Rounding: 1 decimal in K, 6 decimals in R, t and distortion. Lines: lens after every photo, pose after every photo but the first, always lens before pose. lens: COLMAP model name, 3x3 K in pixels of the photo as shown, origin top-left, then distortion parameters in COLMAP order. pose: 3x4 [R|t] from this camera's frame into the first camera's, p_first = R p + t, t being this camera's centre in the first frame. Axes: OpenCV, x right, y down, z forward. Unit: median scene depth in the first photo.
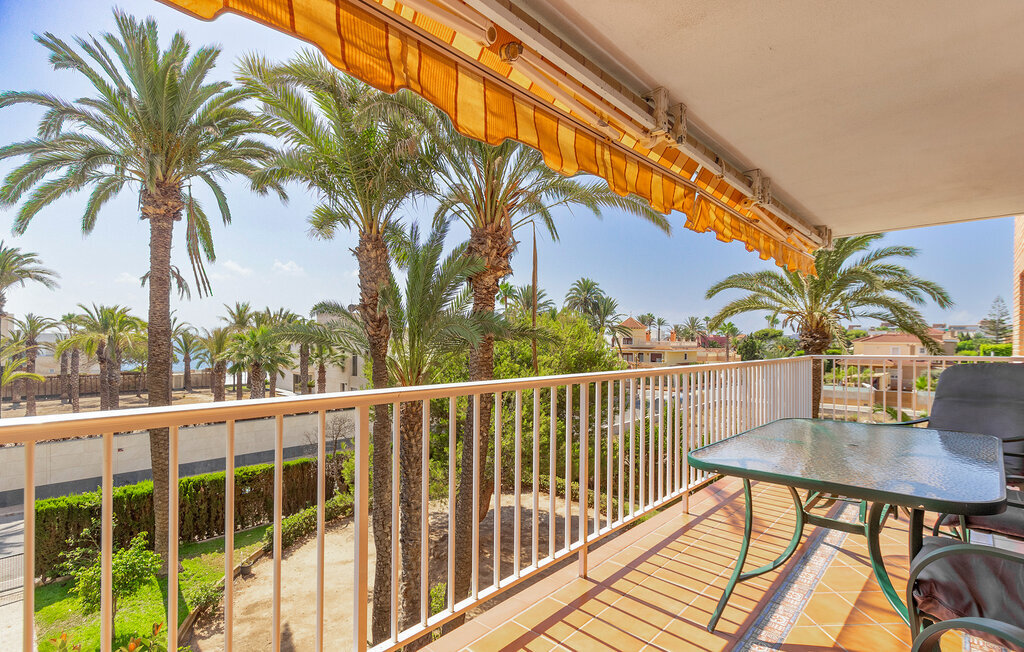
lens RADIAL K [[477.7, 0, 511.5], [0, 477.7, 348.7], [0, 0, 1]] dist [0.002602, -0.001195]
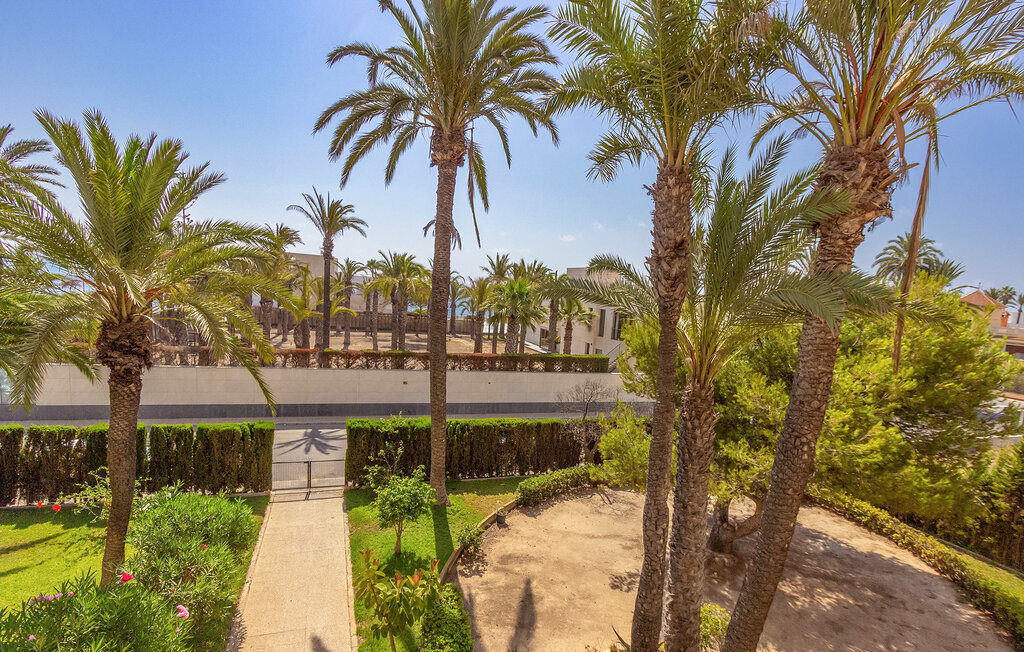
lens RADIAL K [[501.5, 0, 513.0], [0, 501.5, 388.8], [0, 0, 1]] dist [0.000003, -0.000025]
pose [[0.887430, 0.144929, -0.437565, -0.074353], [-0.074943, 0.982019, 0.173267, -0.001432], [0.454808, -0.120970, 0.882335, 0.069092]]
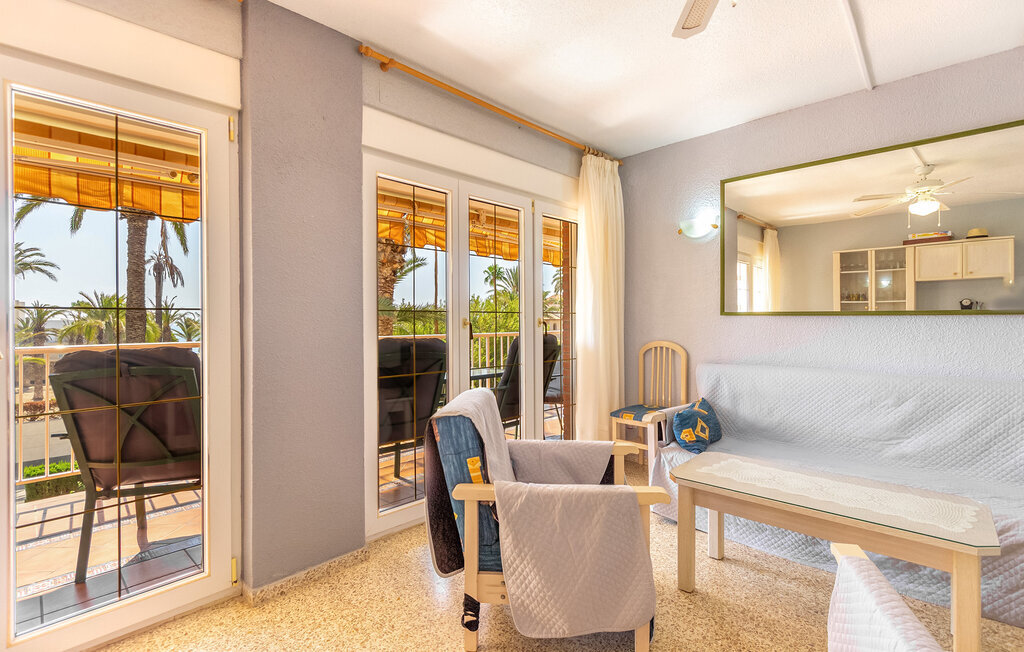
lens RADIAL K [[485.6, 0, 523.9], [0, 485.6, 324.5], [0, 0, 1]] dist [-0.002380, -0.000693]
pose [[0.999840, -0.014114, -0.011022, 0.188124], [0.014008, 0.999856, -0.009596, 0.004633], [0.011155, 0.009440, 0.999893, -0.135847]]
